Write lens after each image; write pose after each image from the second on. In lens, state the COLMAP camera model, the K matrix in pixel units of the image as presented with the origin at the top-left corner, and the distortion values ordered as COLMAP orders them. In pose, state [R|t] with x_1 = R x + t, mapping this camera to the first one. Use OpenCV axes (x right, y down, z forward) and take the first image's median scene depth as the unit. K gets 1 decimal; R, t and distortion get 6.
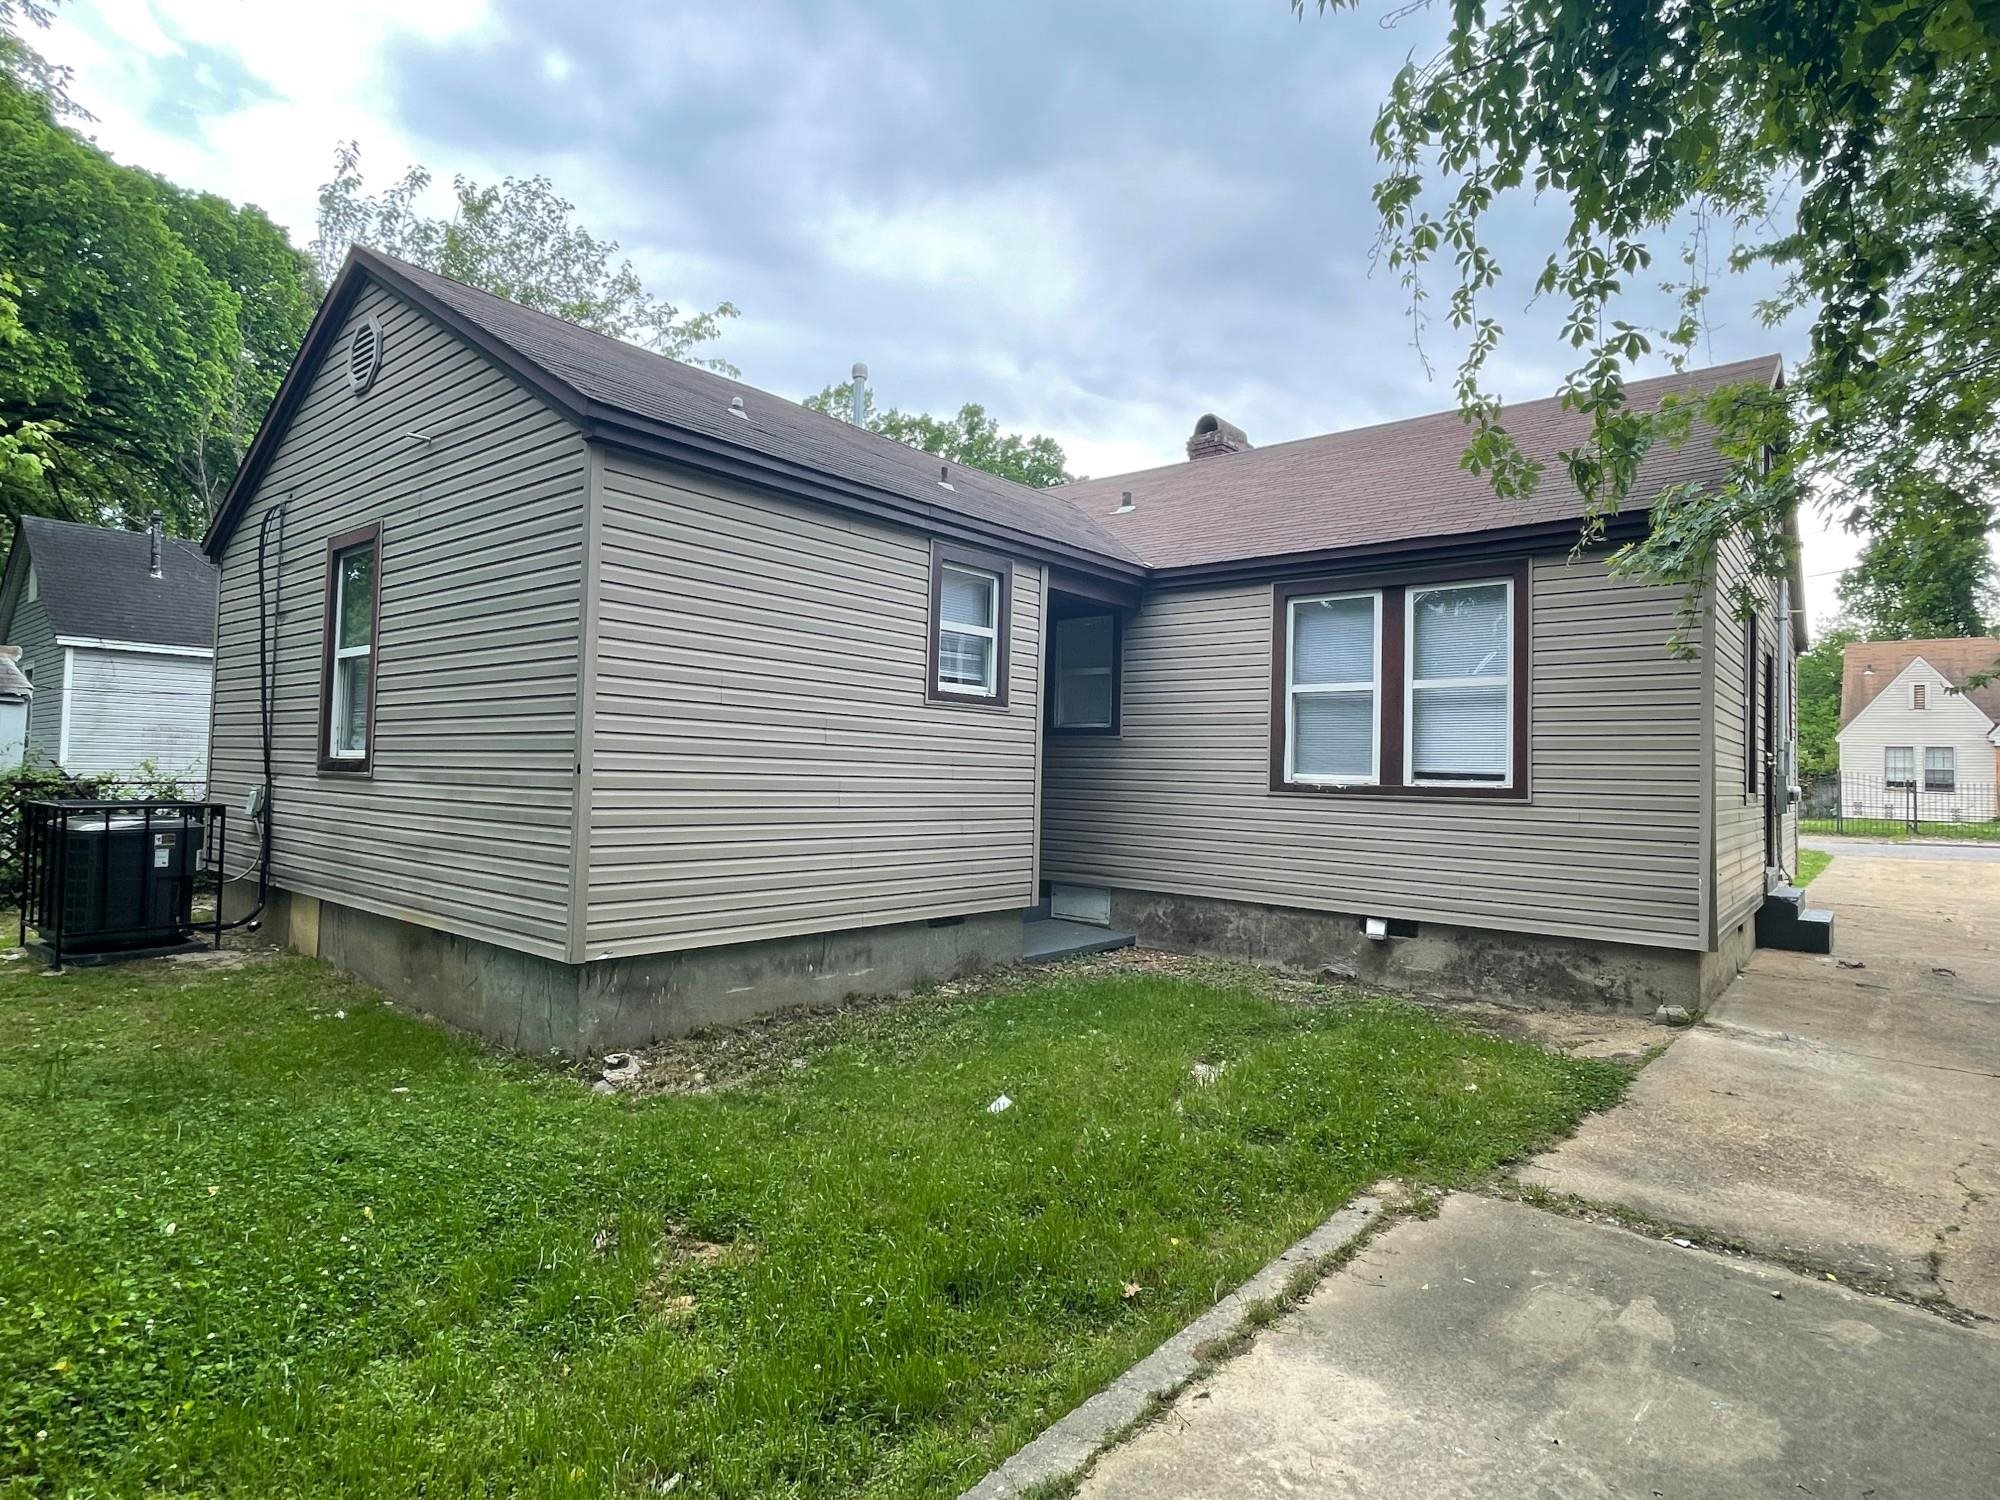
lens RADIAL K [[1058.8, 0, 995.3], [0, 1058.8, 743.9], [0, 0, 1]] dist [-0.009290, 0.005482]
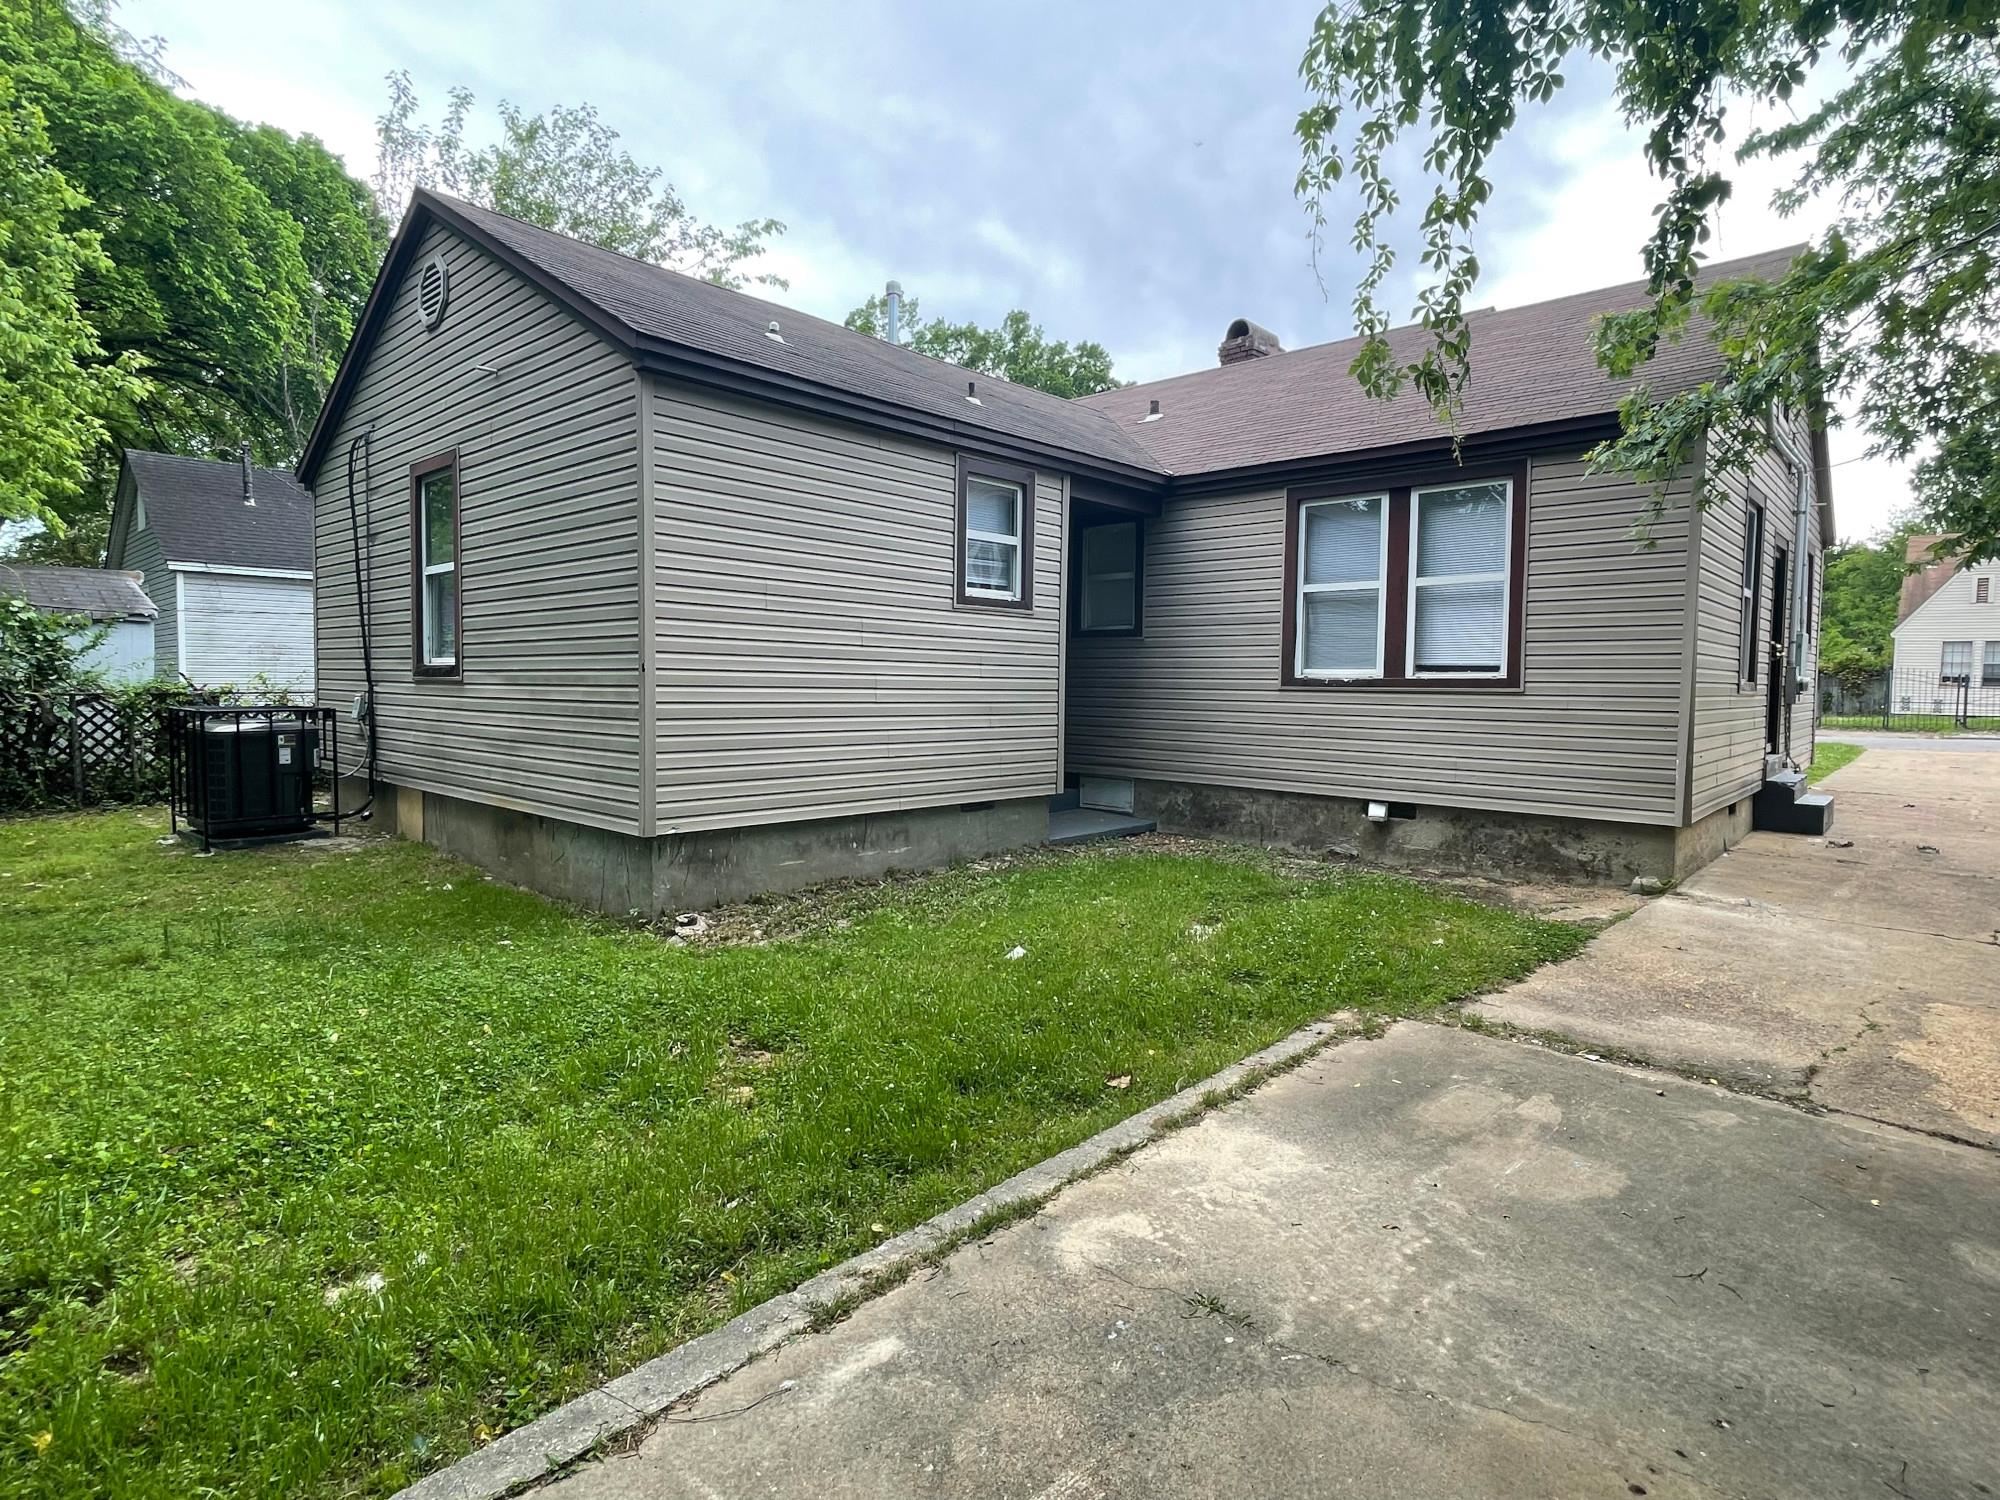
lens RADIAL K [[1058.8, 0, 1007.1], [0, 1058.8, 751.0], [0, 0, 1]] dist [-0.009290, 0.005482]
pose [[0.998803, -0.010416, -0.047785, 0.038779], [0.014570, 0.996066, 0.087411, 0.014992], [0.046686, -0.088003, 0.995026, -0.092237]]
